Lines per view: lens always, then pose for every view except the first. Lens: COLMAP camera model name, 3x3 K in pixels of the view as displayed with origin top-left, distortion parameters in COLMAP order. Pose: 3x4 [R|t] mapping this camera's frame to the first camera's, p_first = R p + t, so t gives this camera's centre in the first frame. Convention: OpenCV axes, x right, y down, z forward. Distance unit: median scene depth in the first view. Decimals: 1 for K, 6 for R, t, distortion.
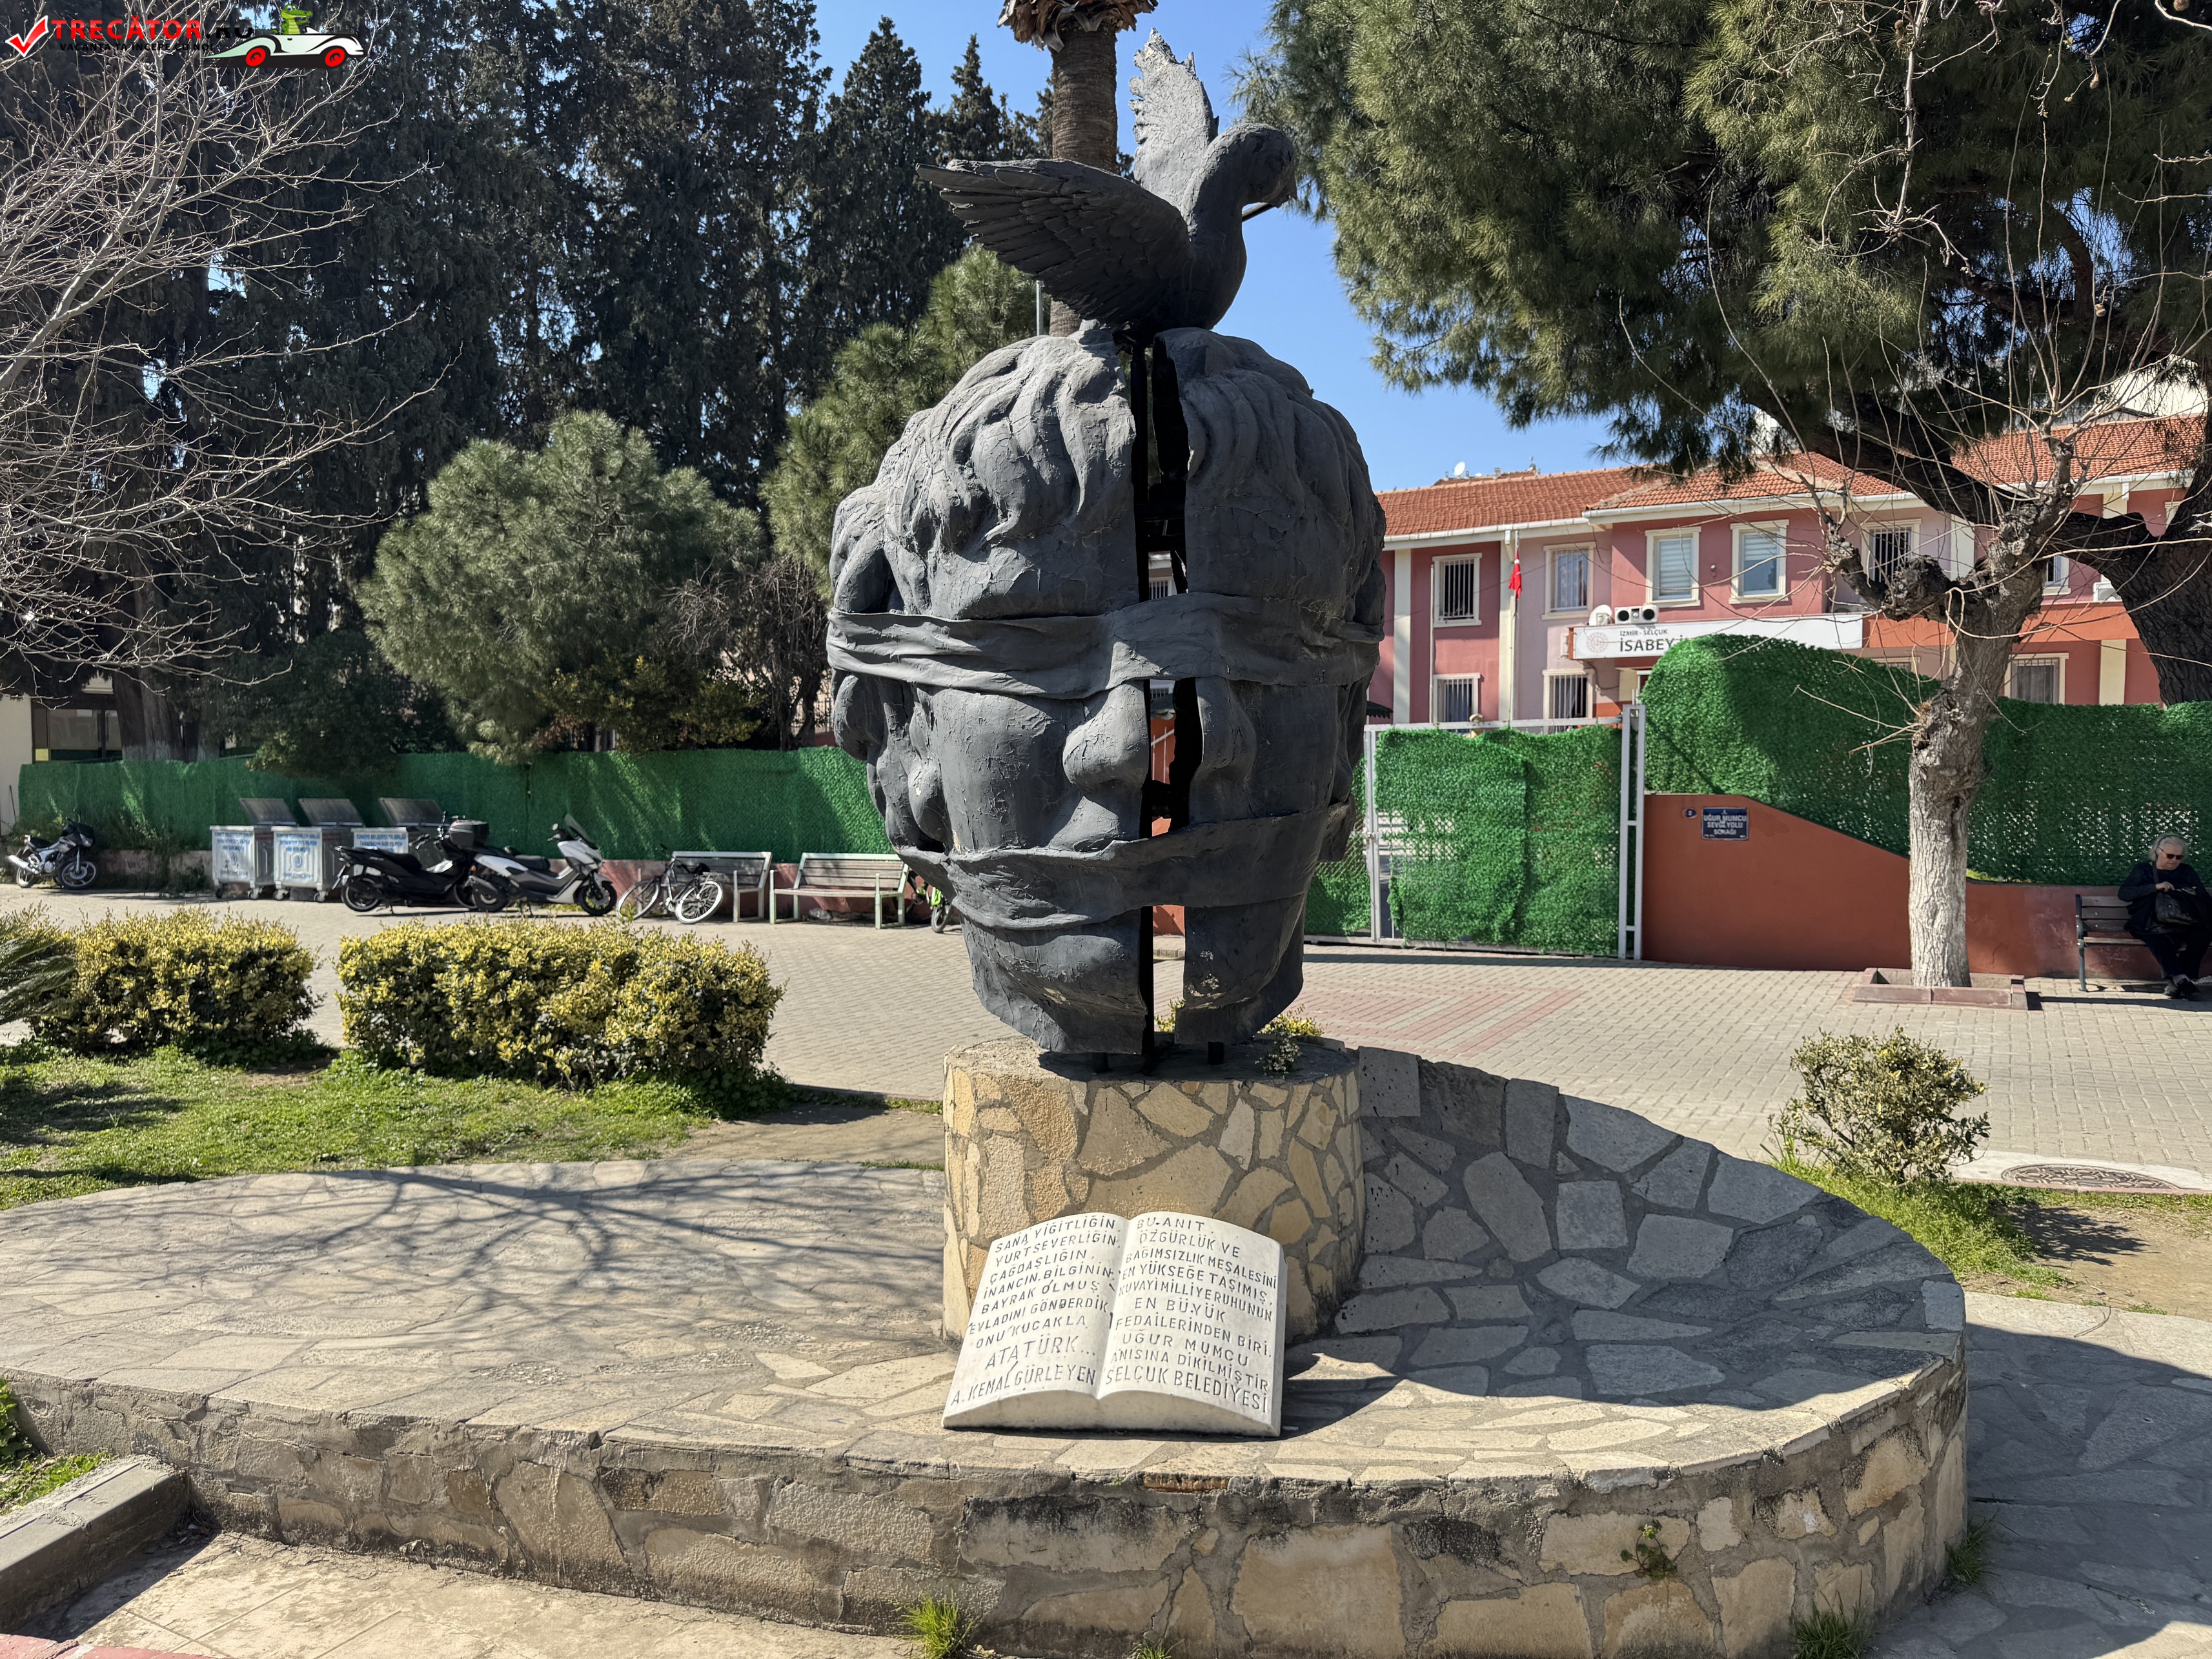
lens RADIAL K [[1547.0, 0, 1104.3], [0, 1547.0, 824.2], [0, 0, 1]] dist [0.111211, -0.156316]
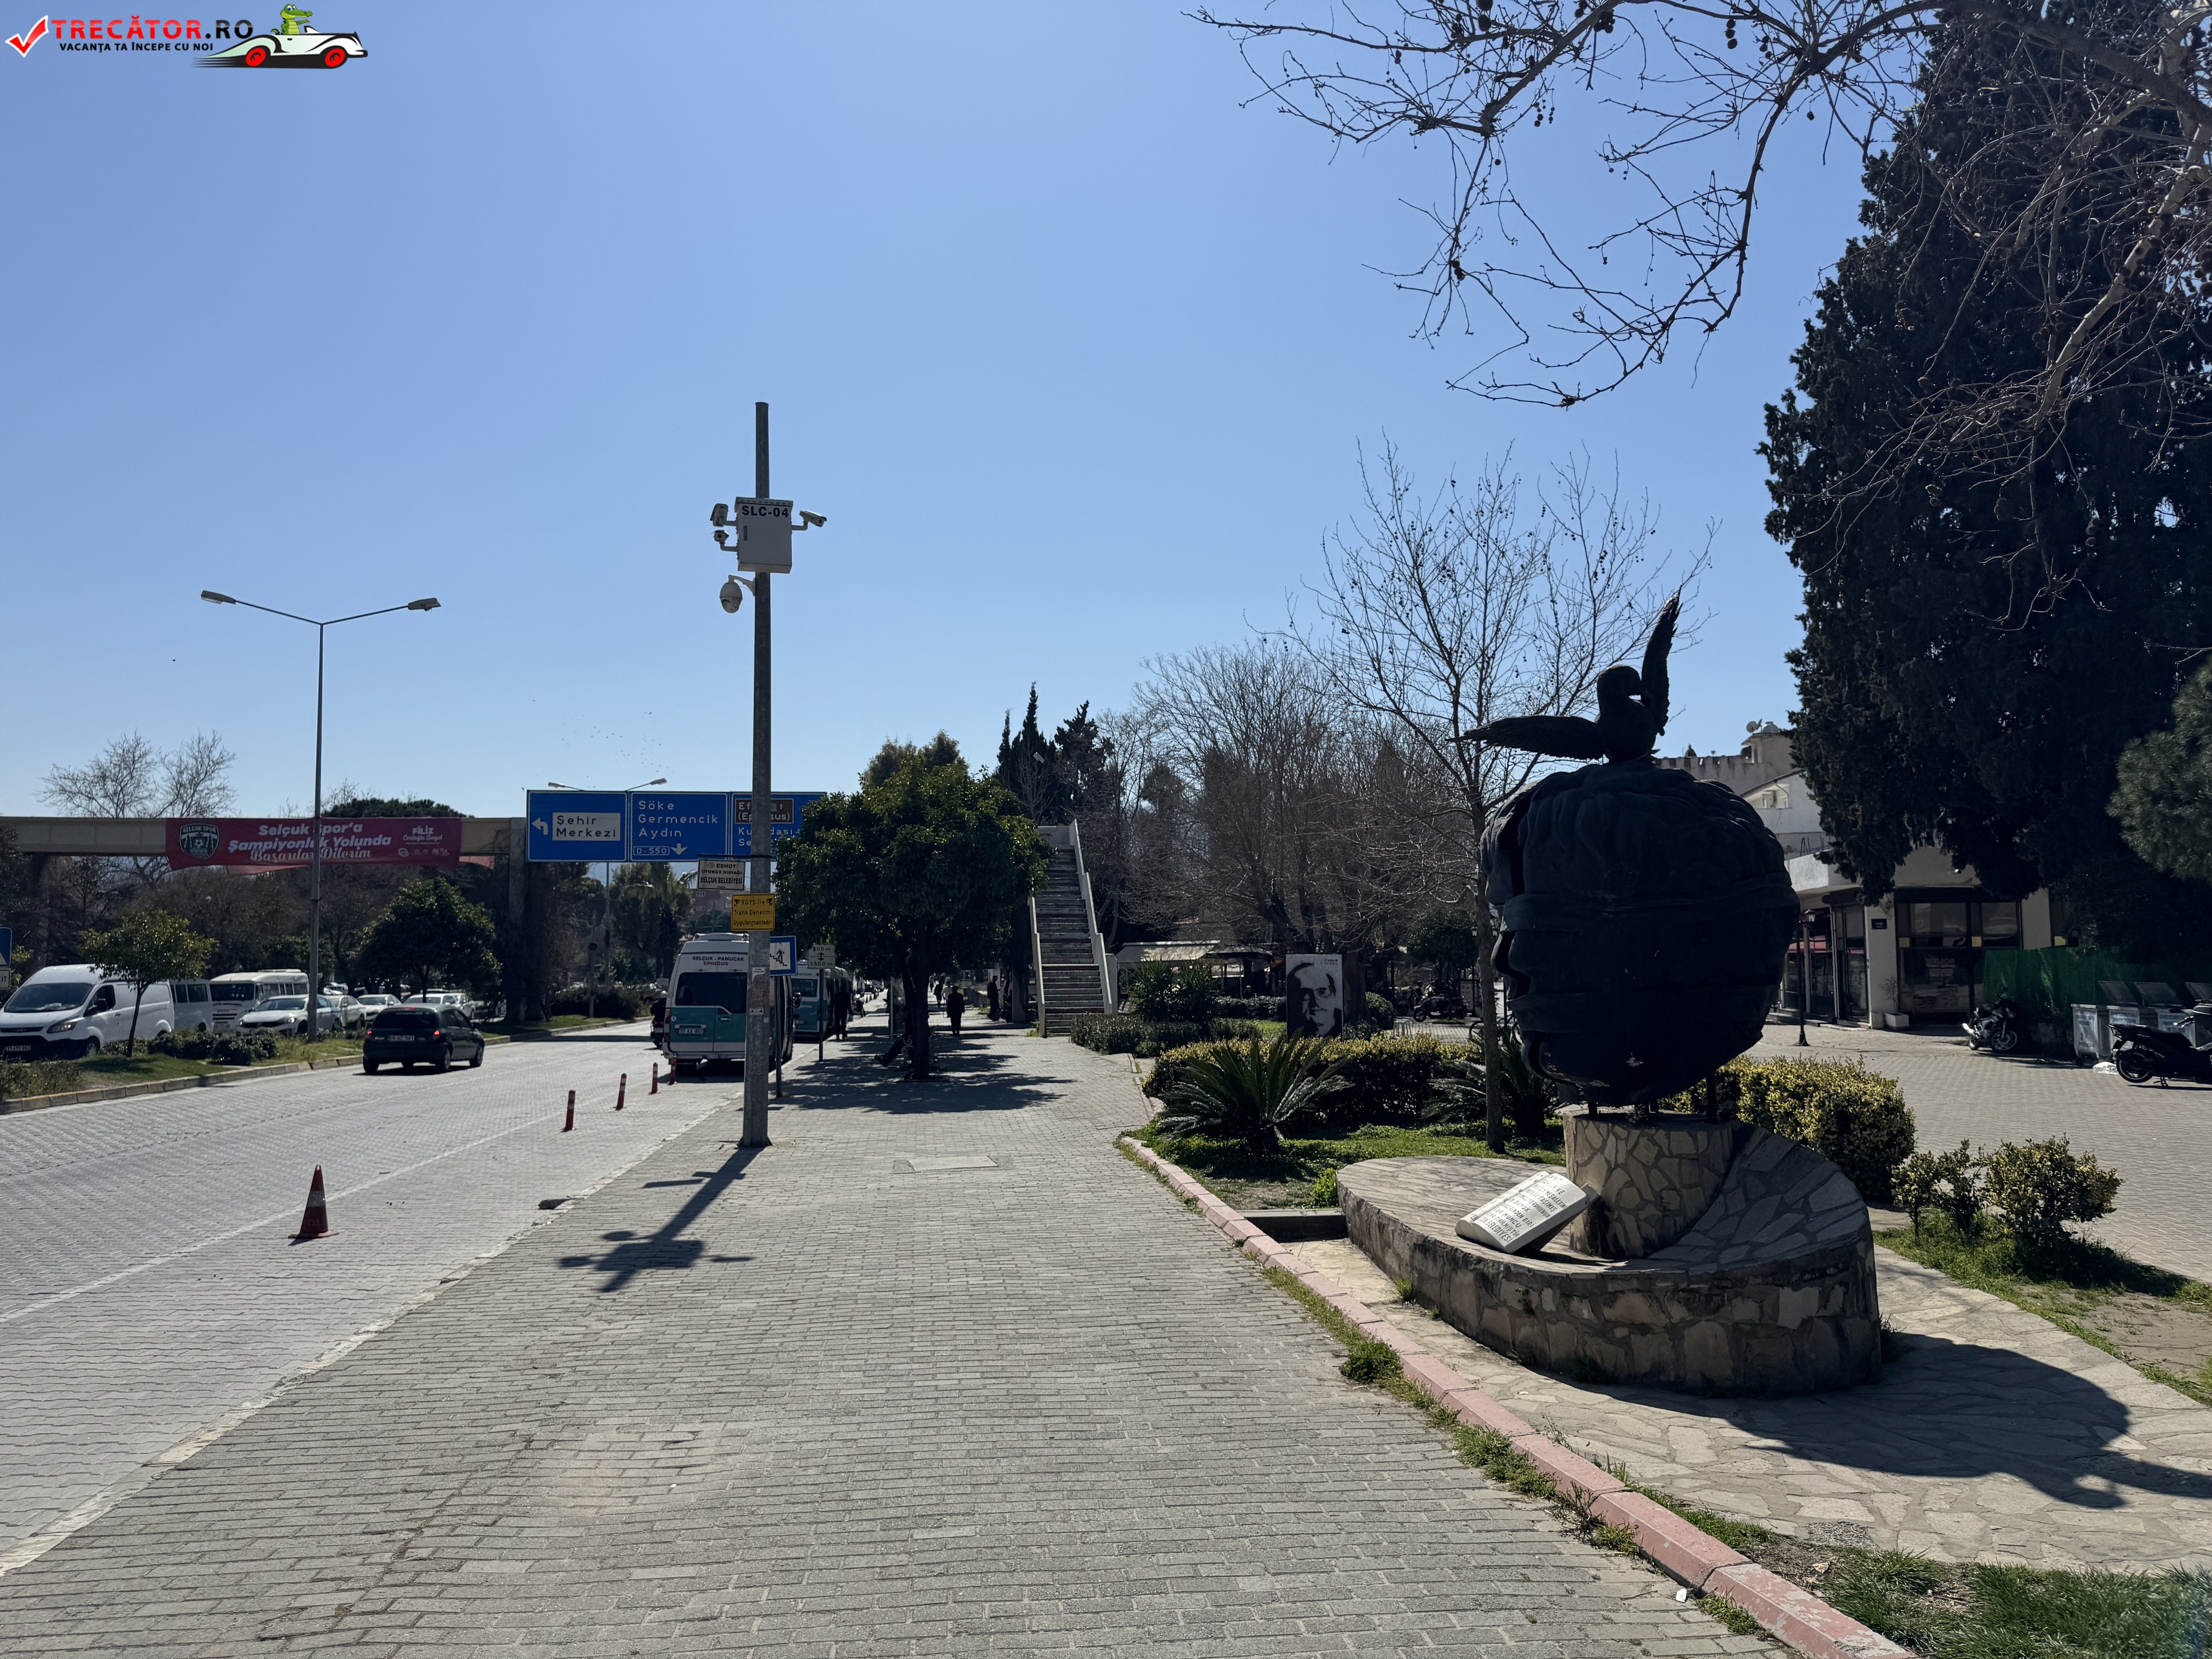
lens RADIAL K [[1547.0, 0, 1104.3], [0, 1547.0, 824.2], [0, 0, 1]] dist [0.111211, -0.156316]
pose [[0.305863, -0.081352, -0.948594, 1.847372], [-0.026165, 0.995248, -0.093789, -0.015346], [0.951716, 0.053506, 0.302281, -0.274029]]
